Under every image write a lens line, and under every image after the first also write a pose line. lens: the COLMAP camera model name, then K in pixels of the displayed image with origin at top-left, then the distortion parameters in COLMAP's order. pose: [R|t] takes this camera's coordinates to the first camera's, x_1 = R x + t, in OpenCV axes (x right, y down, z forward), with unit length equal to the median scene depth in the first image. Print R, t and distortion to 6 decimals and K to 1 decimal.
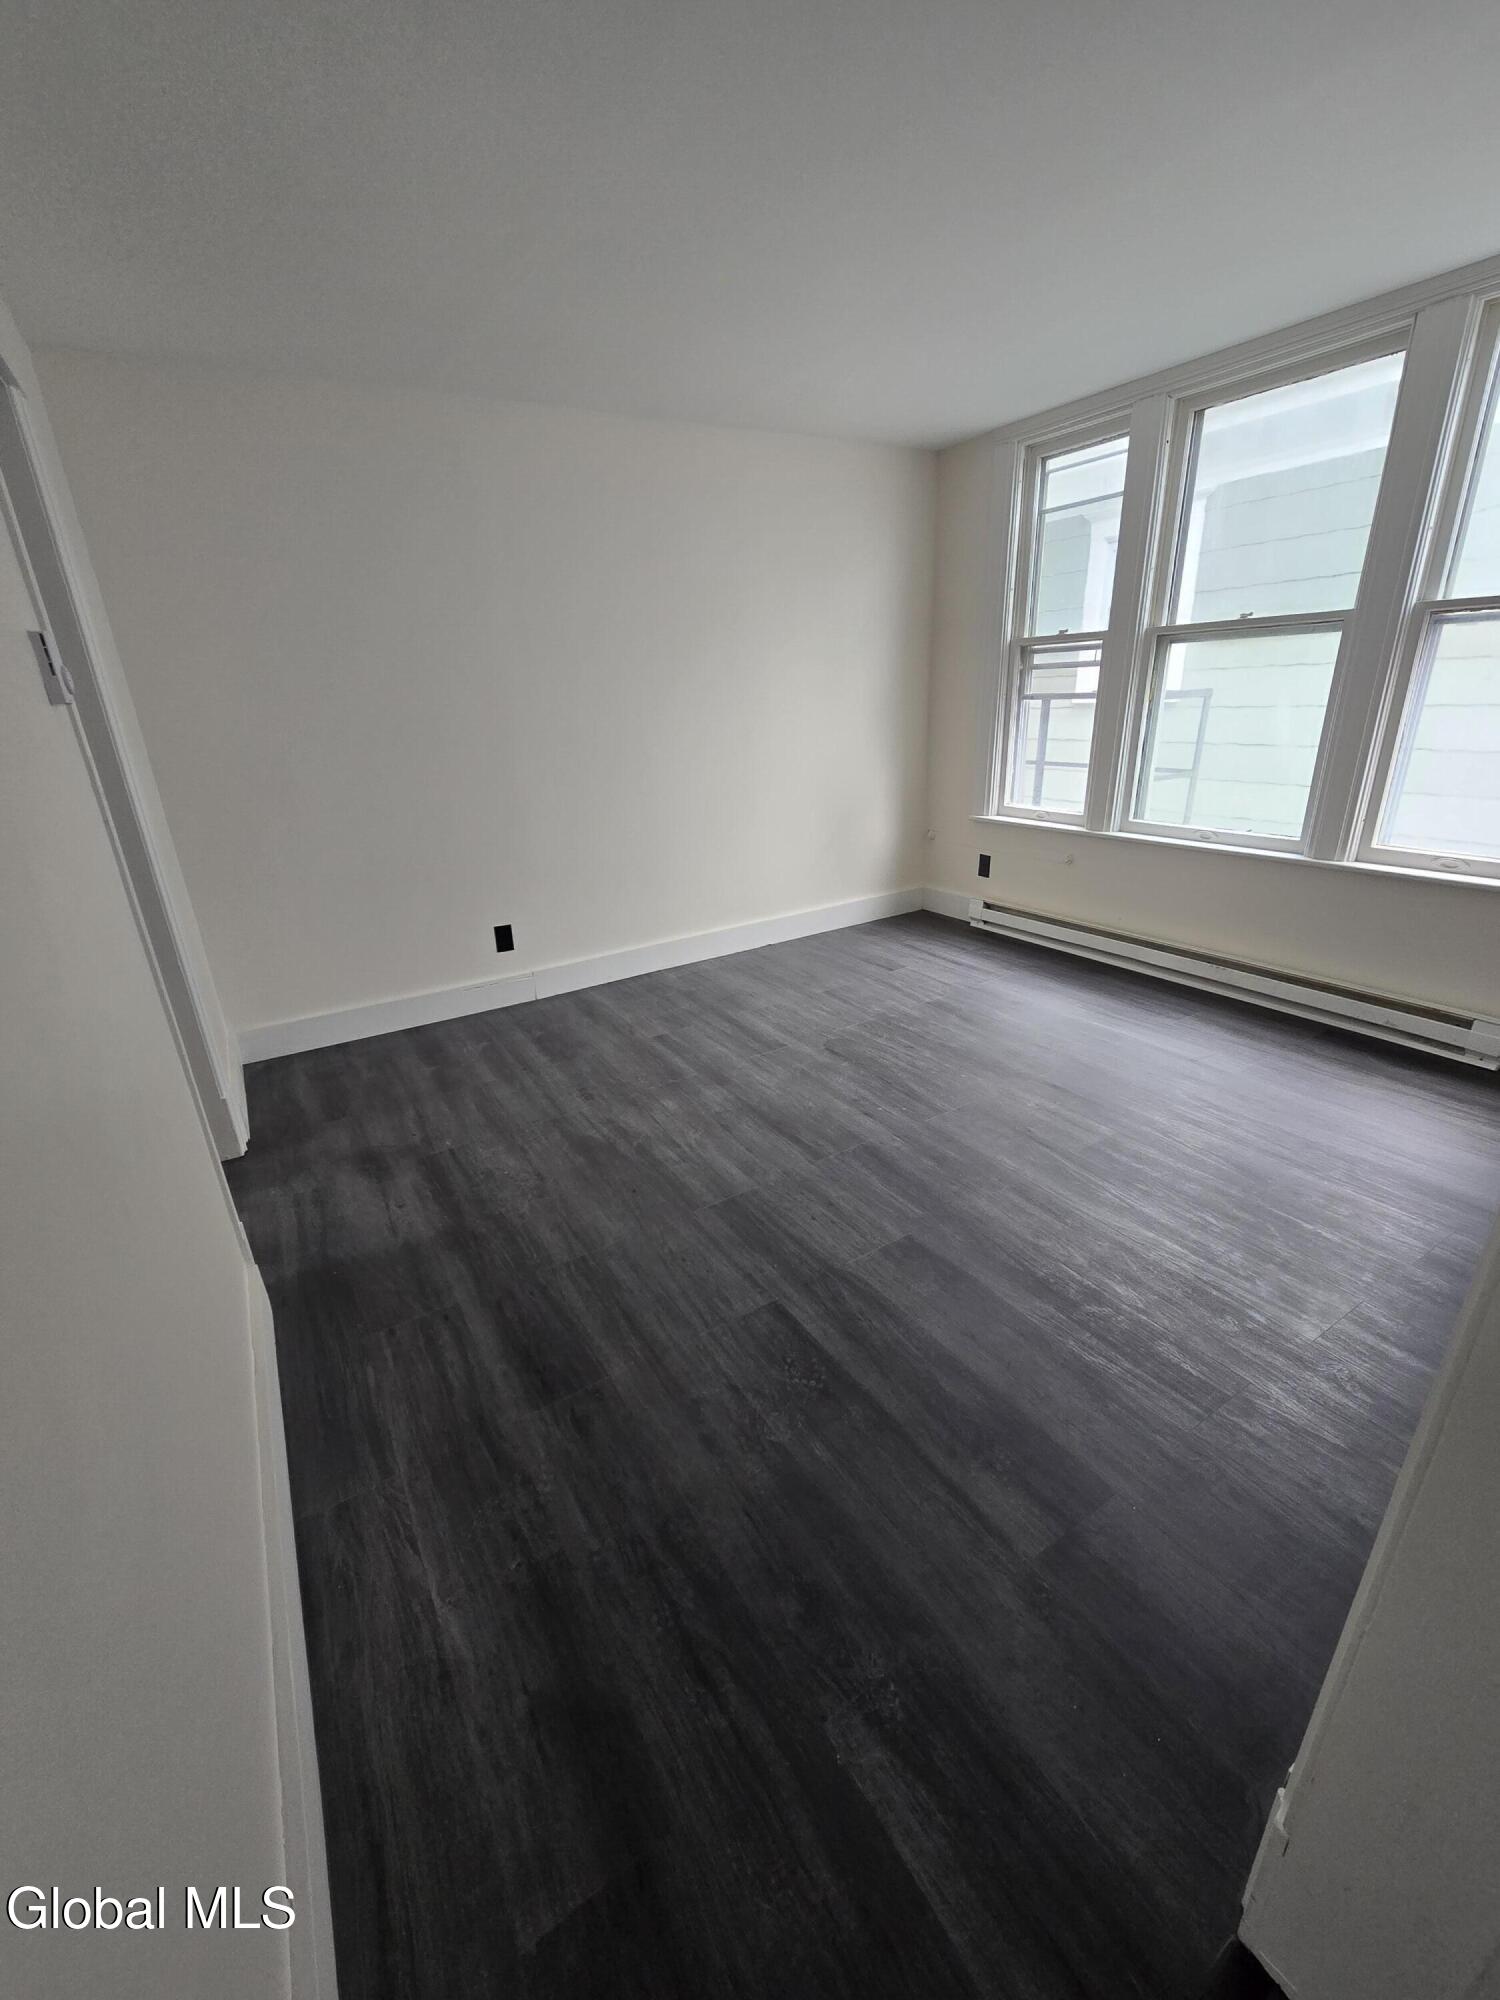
lens RADIAL K [[839.0, 0, 751.8], [0, 839.0, 1030.0], [0, 0, 1]] dist [-0.008912, -0.000880]
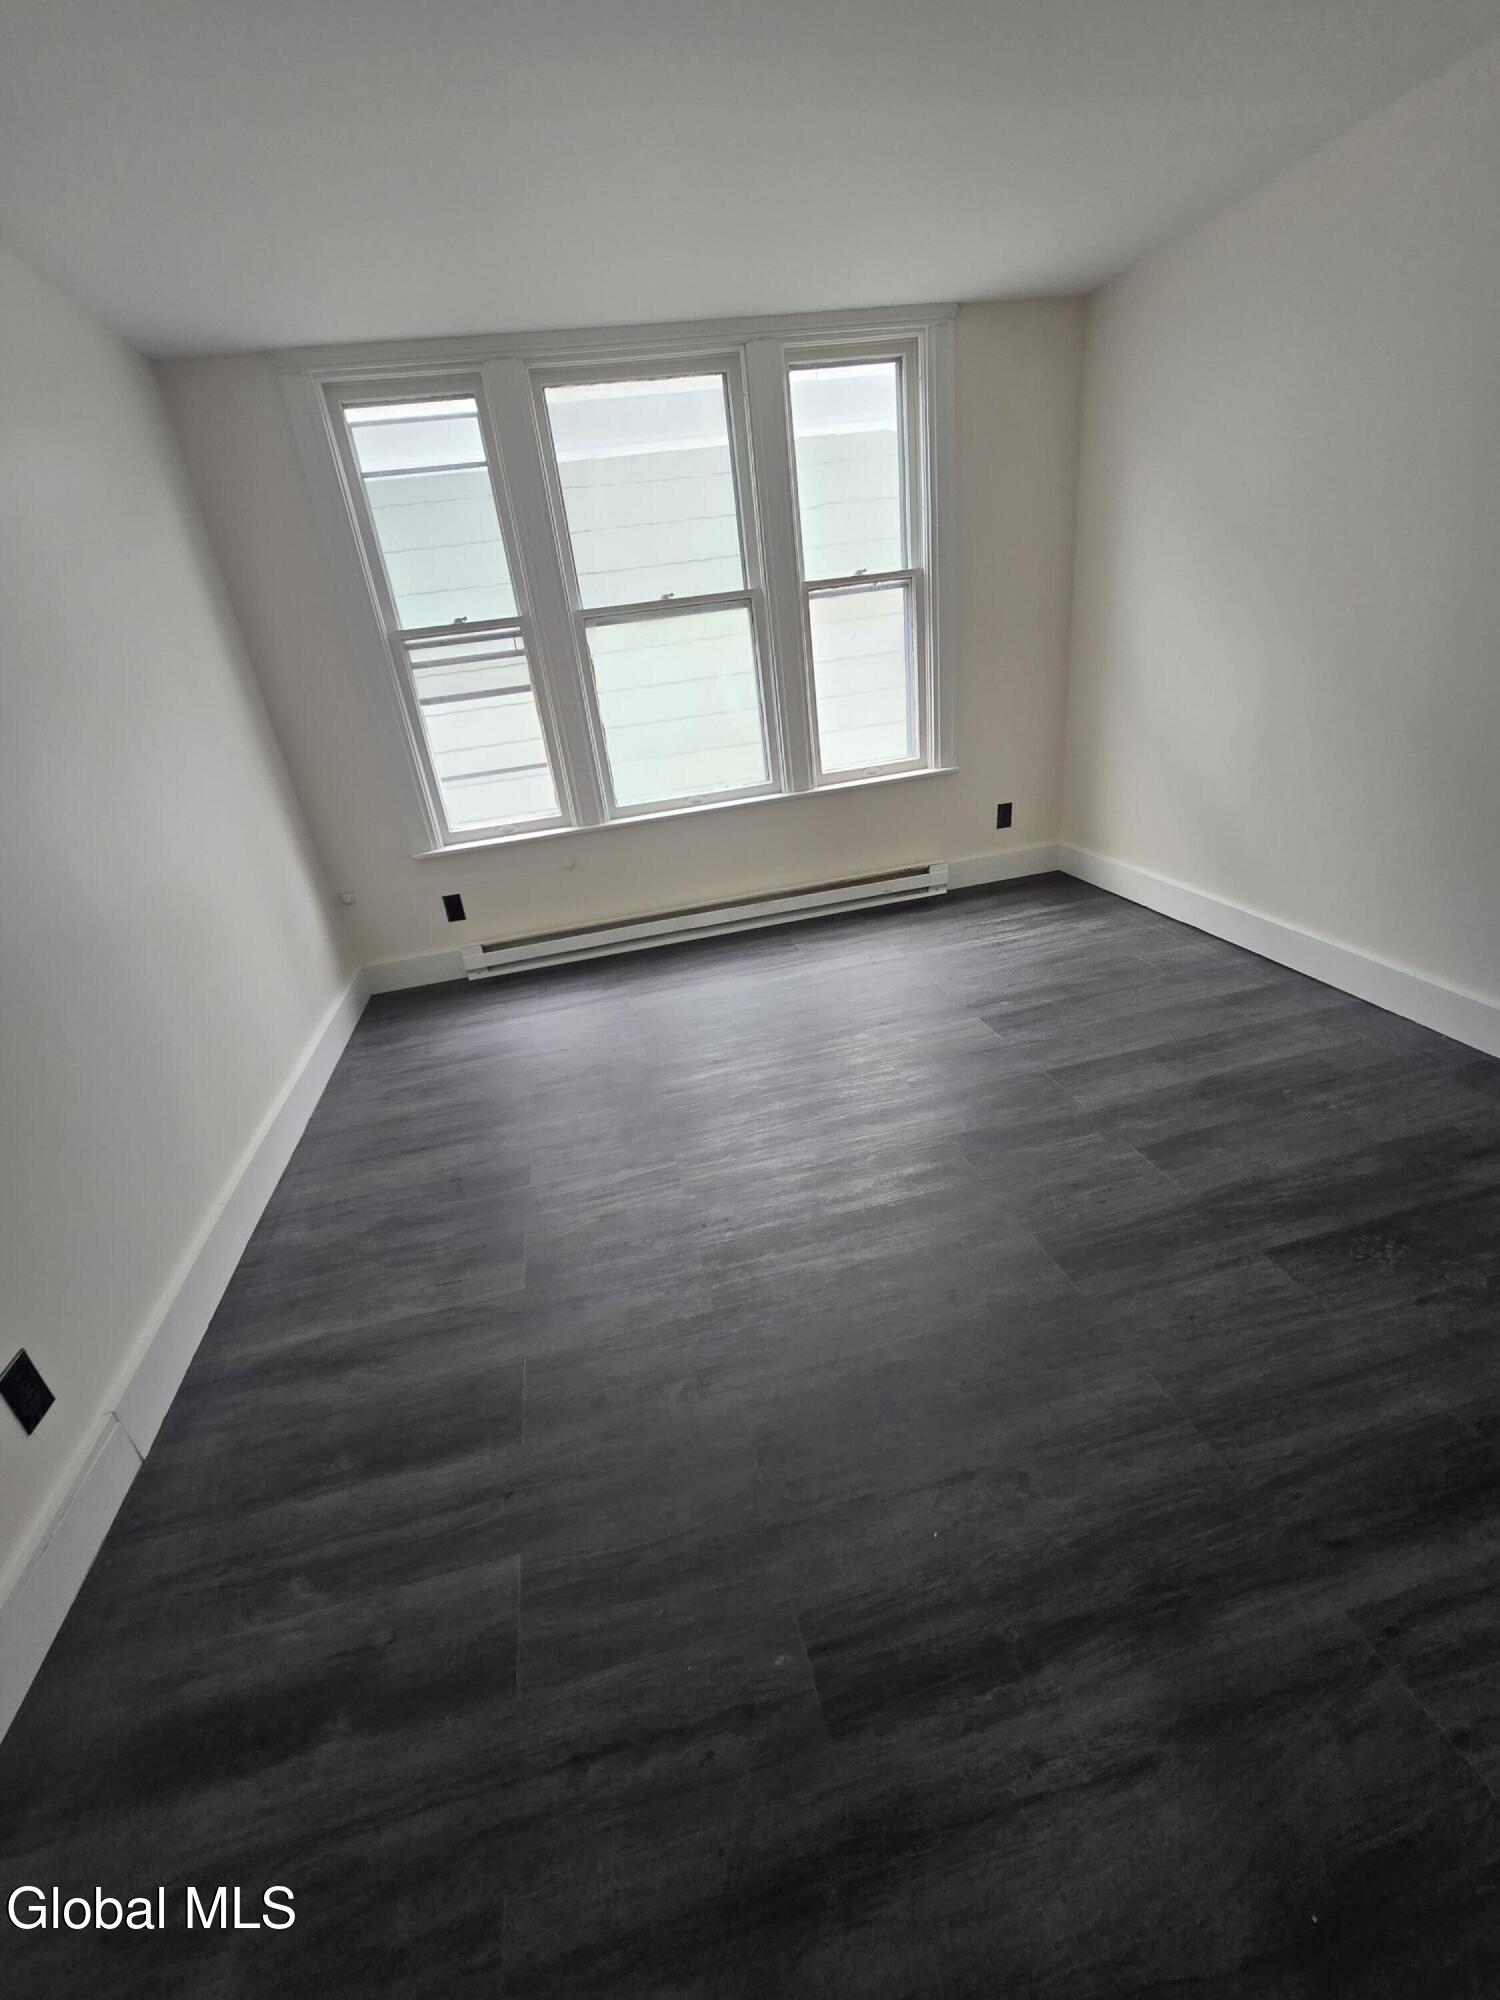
lens RADIAL K [[823.2, 0, 750.6], [0, 823.2, 1017.2], [0, 0, 1]] dist [-0.002221, 0.000061]
pose [[0.321247, -0.395780, 0.860325, -0.503470], [0.447766, 0.863991, 0.230270, -0.220372], [-0.834449, 0.311251, 0.454771, 0.589225]]
